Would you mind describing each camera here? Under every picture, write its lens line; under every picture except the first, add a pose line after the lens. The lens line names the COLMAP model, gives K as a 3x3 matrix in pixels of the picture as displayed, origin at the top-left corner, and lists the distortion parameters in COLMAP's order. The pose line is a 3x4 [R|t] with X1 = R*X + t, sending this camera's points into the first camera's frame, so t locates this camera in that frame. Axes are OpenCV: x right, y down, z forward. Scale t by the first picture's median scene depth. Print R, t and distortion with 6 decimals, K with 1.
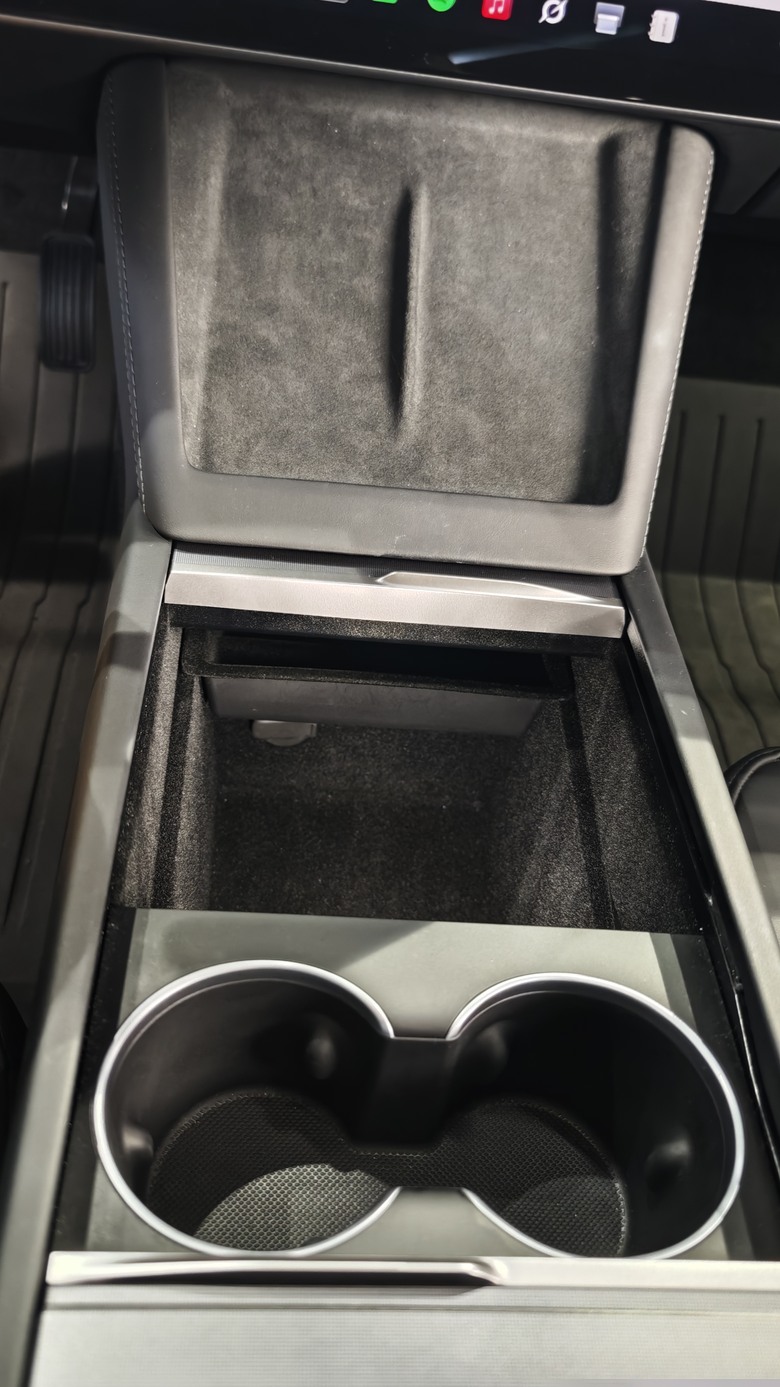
lens RADIAL K [[1157.7, 0, 393.3], [0, 1157.7, 693.7], [0, 0, 1]] dist [0.049737, -0.022079]
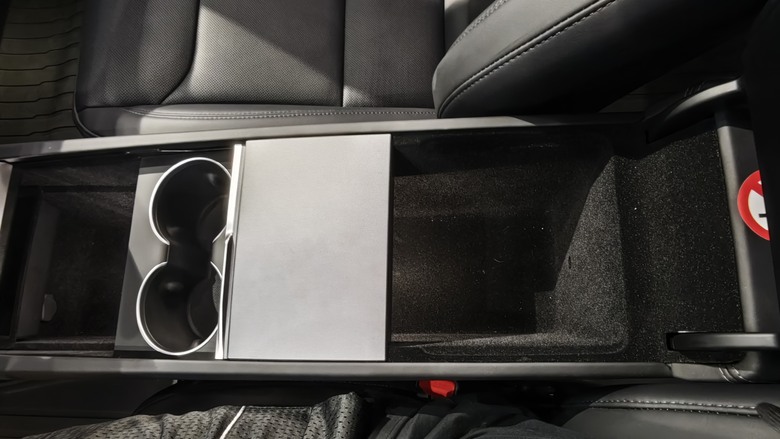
lens RADIAL K [[461.1, 0, 372.7], [0, 461.1, 238.4], [0, 0, 1]] dist [0.001324, -0.001450]
pose [[0.030970, -0.995653, 0.087842, -0.019307], [0.811757, 0.076331, 0.578985, 0.017179], [-0.583173, 0.053375, 0.810593, -0.219764]]
